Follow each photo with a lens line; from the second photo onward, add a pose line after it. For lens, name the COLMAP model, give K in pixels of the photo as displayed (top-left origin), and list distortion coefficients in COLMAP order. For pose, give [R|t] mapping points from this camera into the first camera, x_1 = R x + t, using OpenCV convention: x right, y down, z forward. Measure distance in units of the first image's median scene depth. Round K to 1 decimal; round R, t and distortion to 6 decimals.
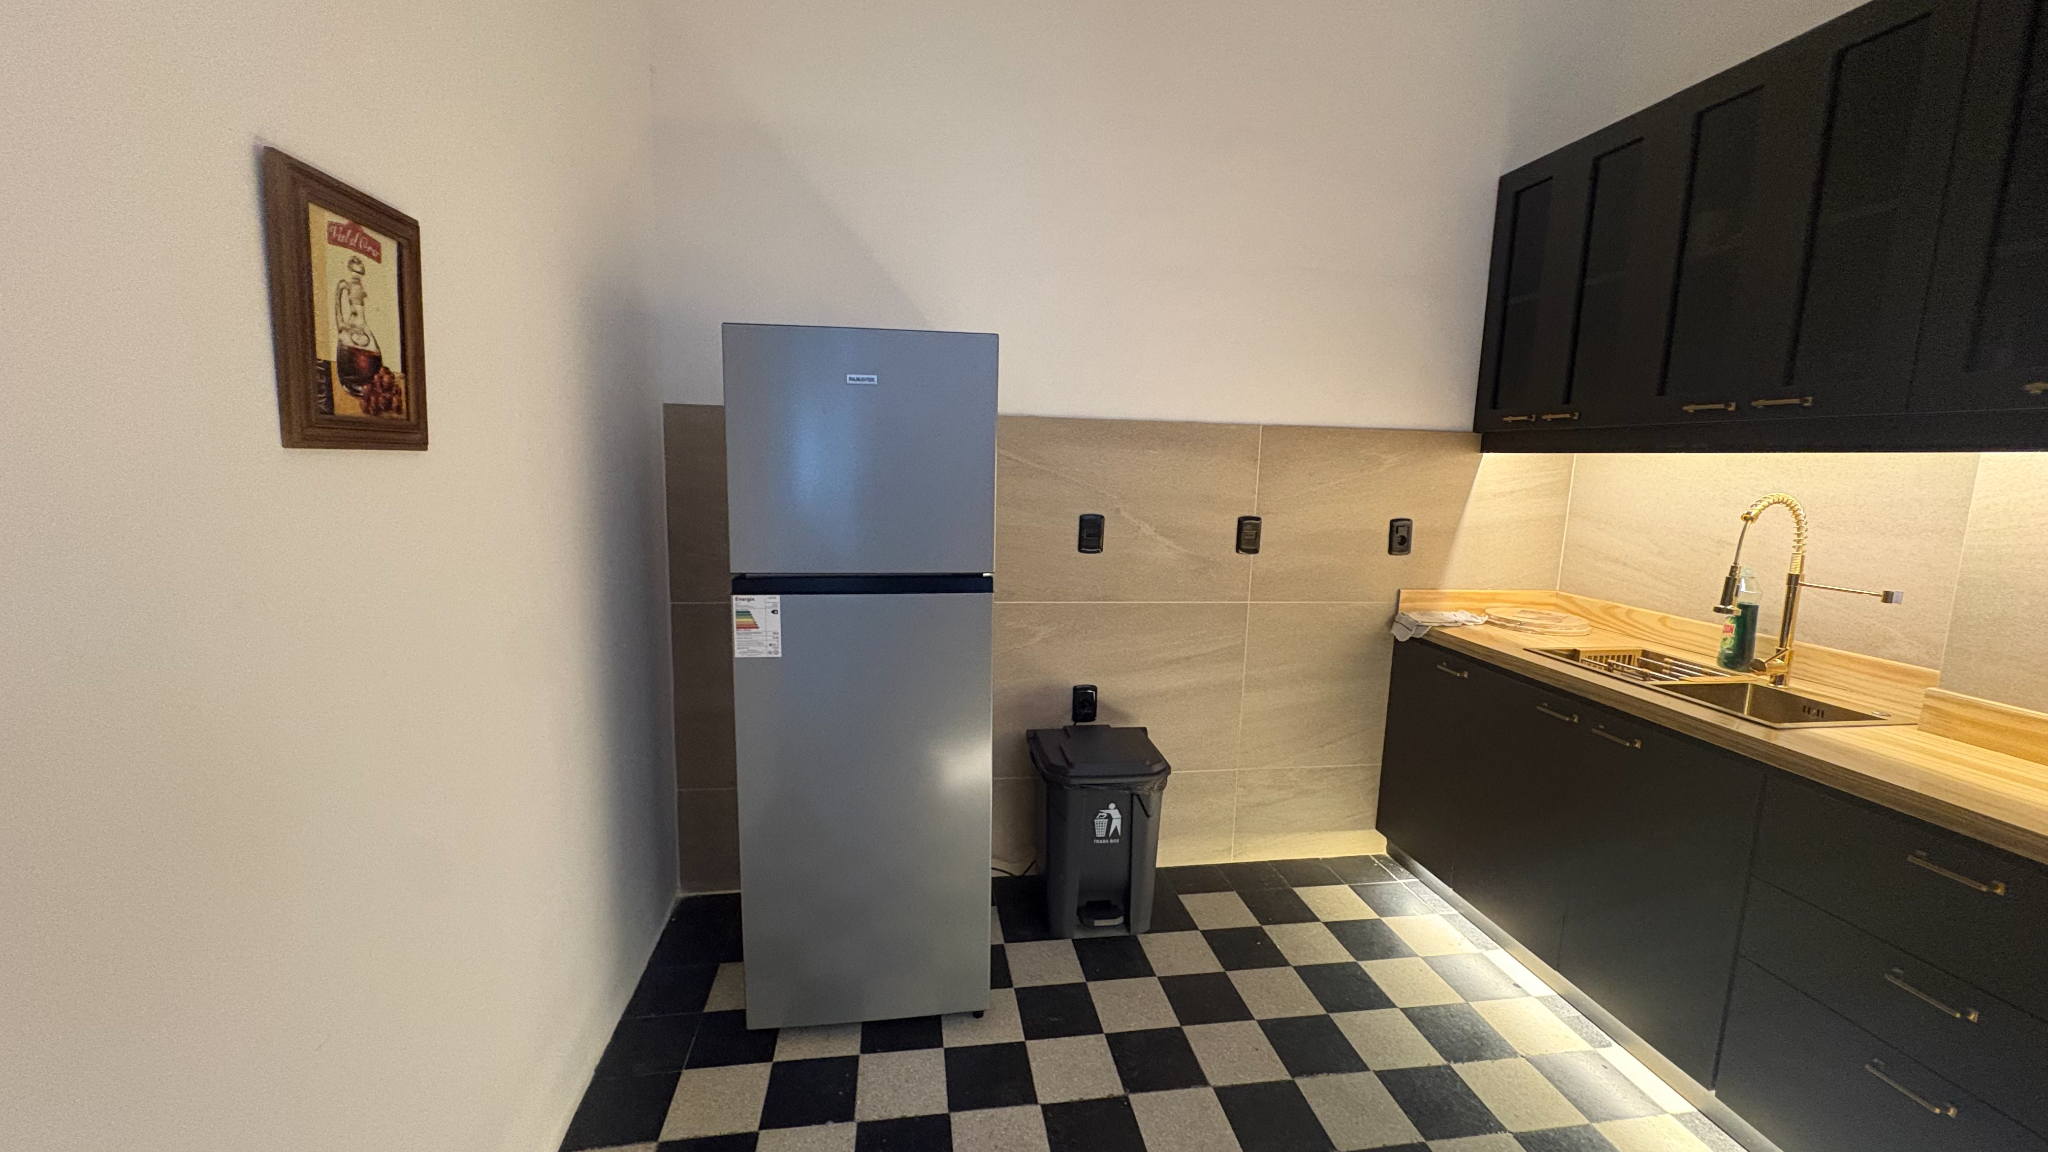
lens RADIAL K [[815.0, 0, 1024.4], [0, 815.0, 574.0], [0, 0, 1]] dist [-0.000067, 0.000594]
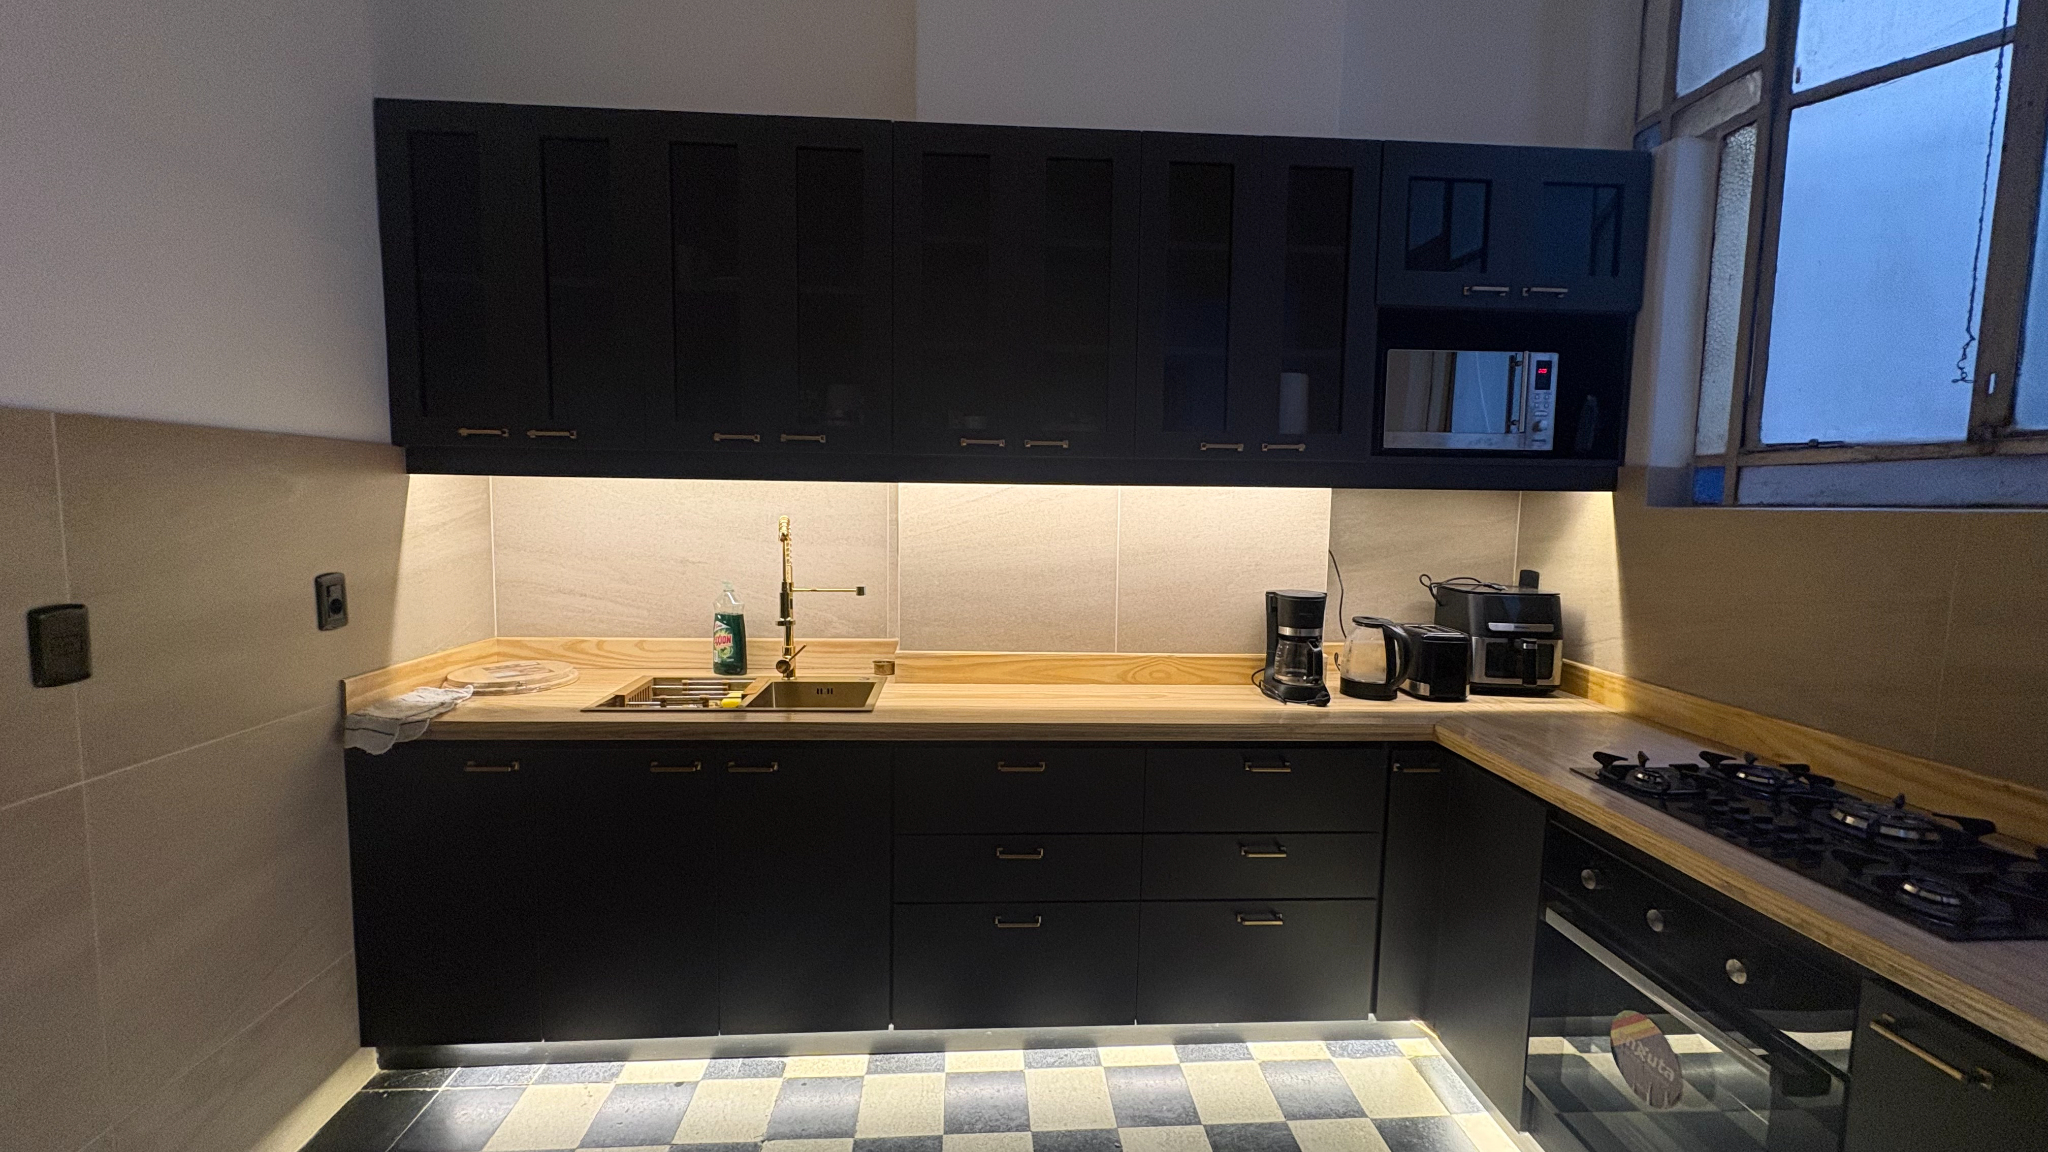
lens RADIAL K [[815.0, 0, 1024.4], [0, 815.0, 574.0], [0, 0, 1]] dist [-0.000067, 0.000594]
pose [[0.080067, -0.112851, 0.990381, -0.143486], [0.127623, 0.986554, 0.102097, -0.065383], [-0.988586, 0.118220, 0.093393, 0.403053]]
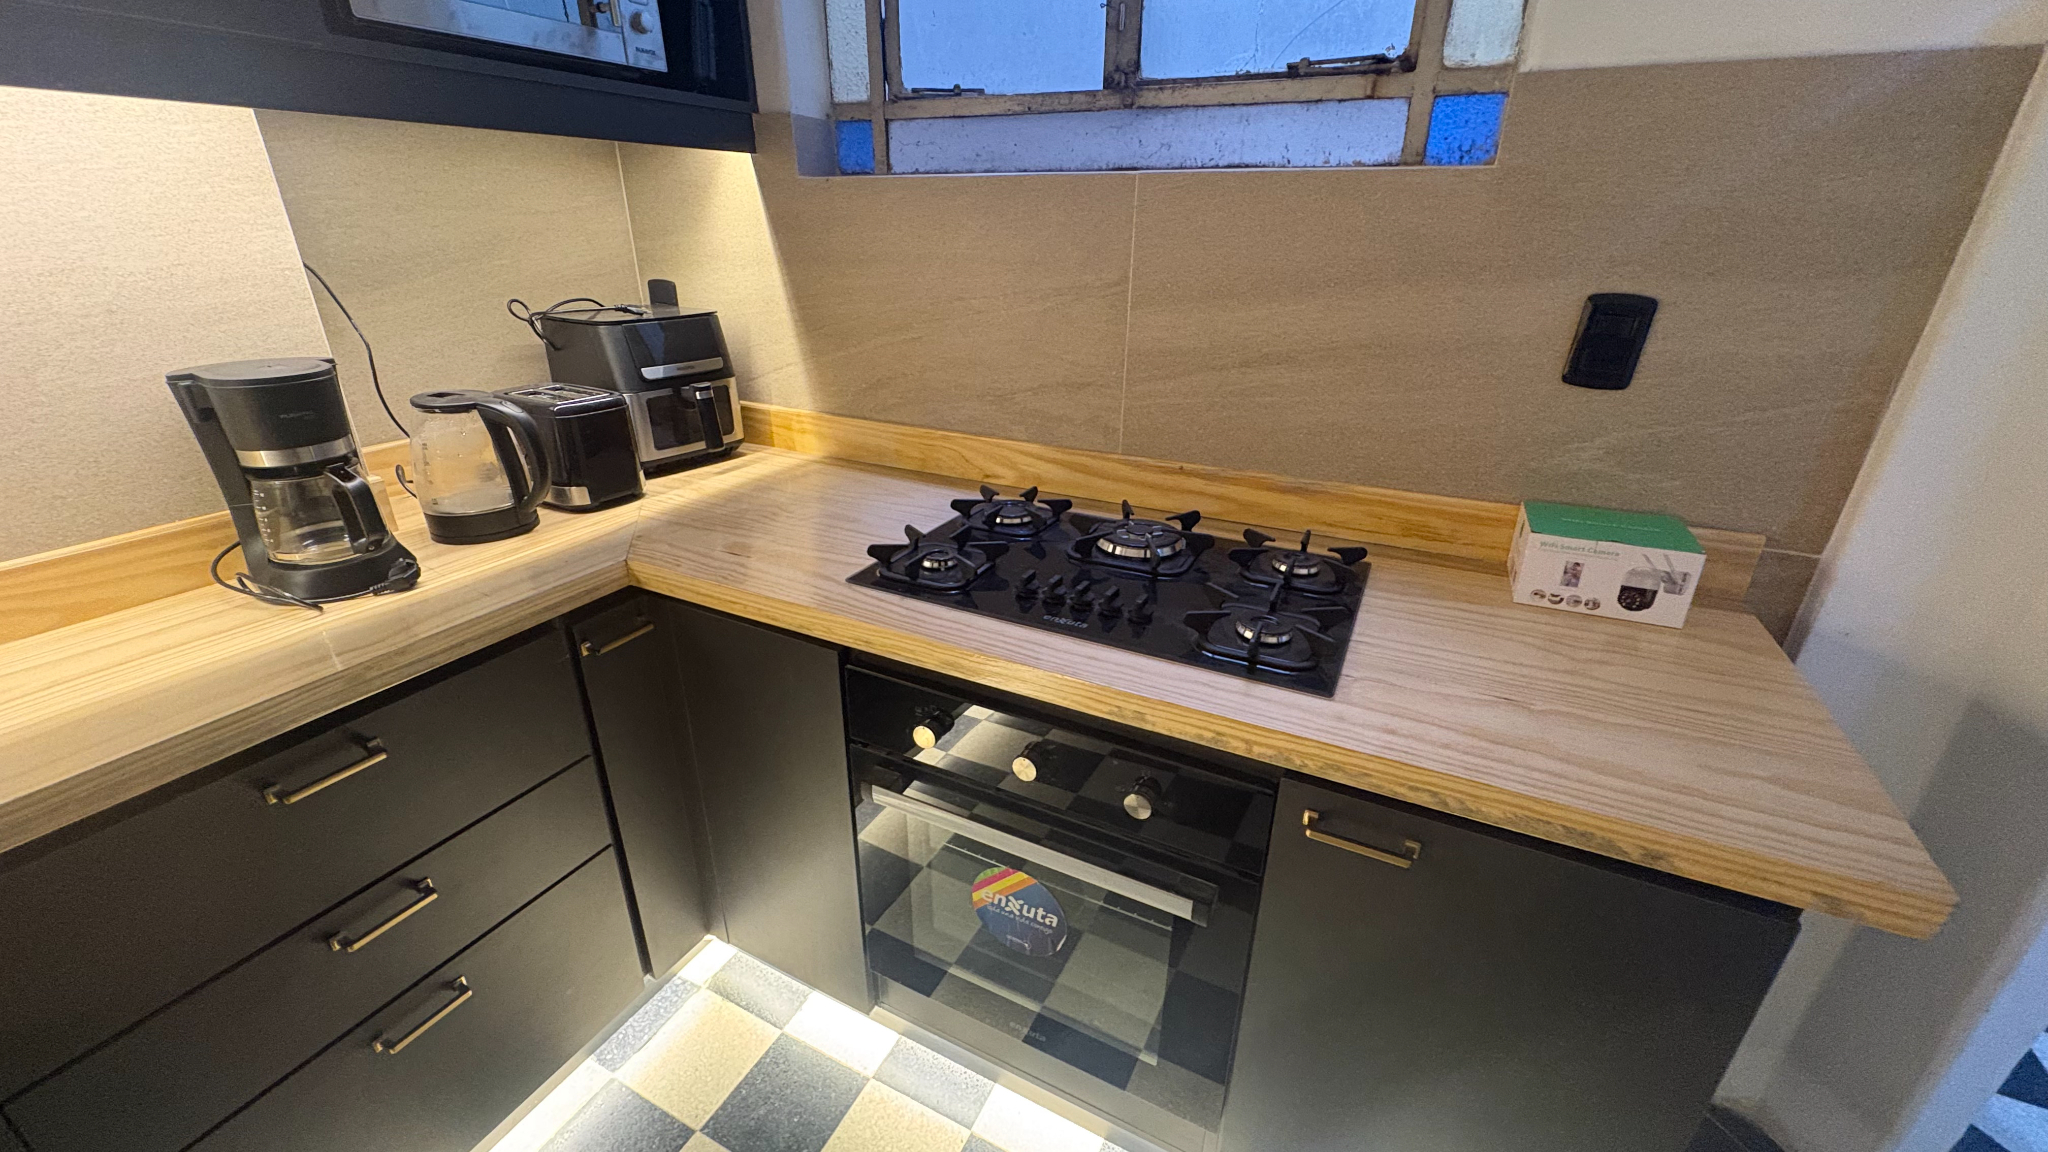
lens RADIAL K [[815.0, 0, 1024.4], [0, 815.0, 574.0], [0, 0, 1]] dist [-0.000067, 0.000594]
pose [[-0.818300, -0.259076, 0.513094, 0.204382], [0.052456, 0.855276, 0.515511, -0.018650], [-0.572393, 0.448758, -0.686282, 0.302101]]
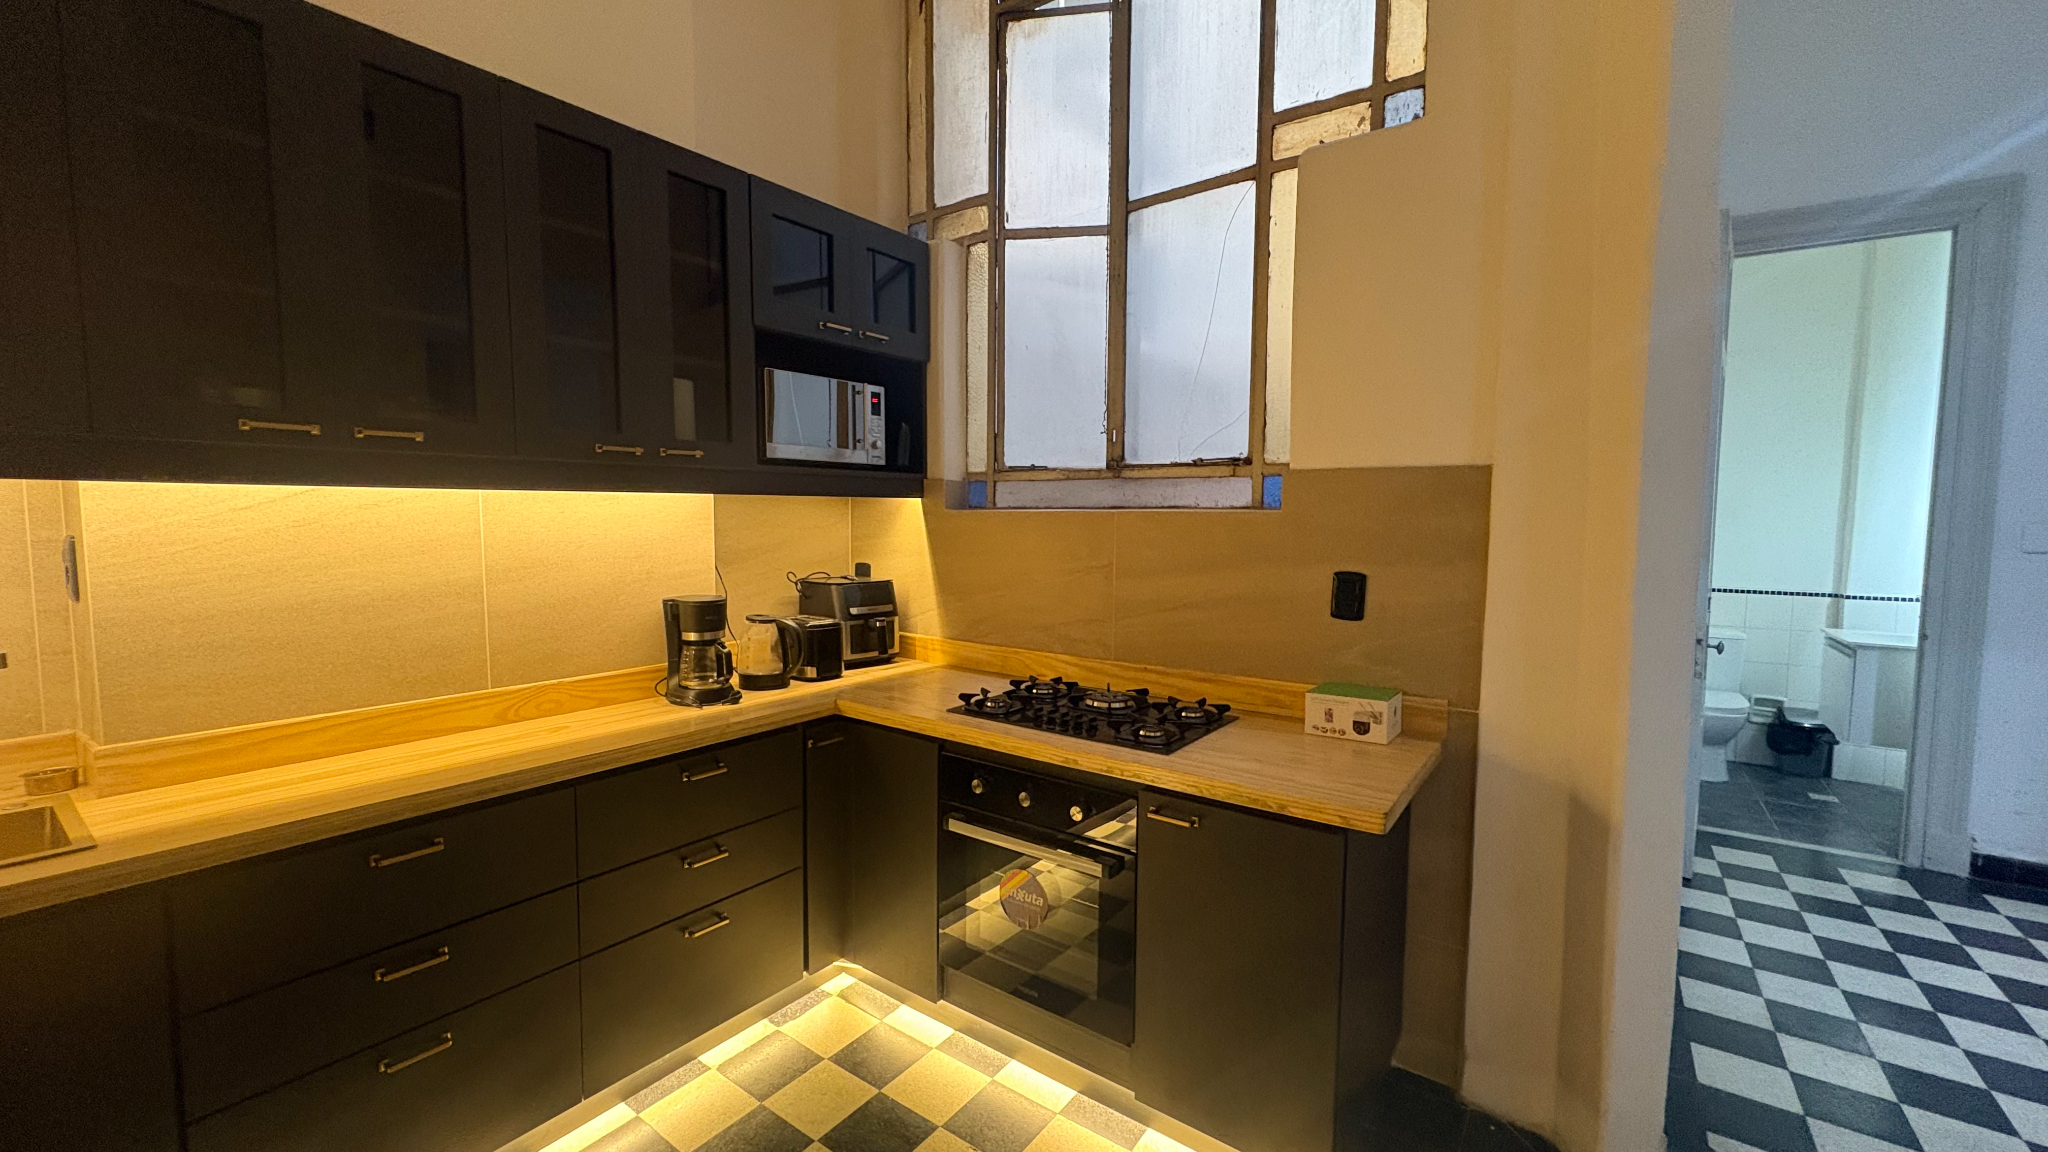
lens RADIAL K [[815.0, 0, 1024.4], [0, 815.0, 574.0], [0, 0, 1]] dist [-0.000067, 0.000594]
pose [[-0.713477, -0.080510, 0.696038, -0.120429], [0.075743, 0.978694, 0.190845, -0.084758], [-0.696573, 0.188883, -0.692177, 0.553416]]
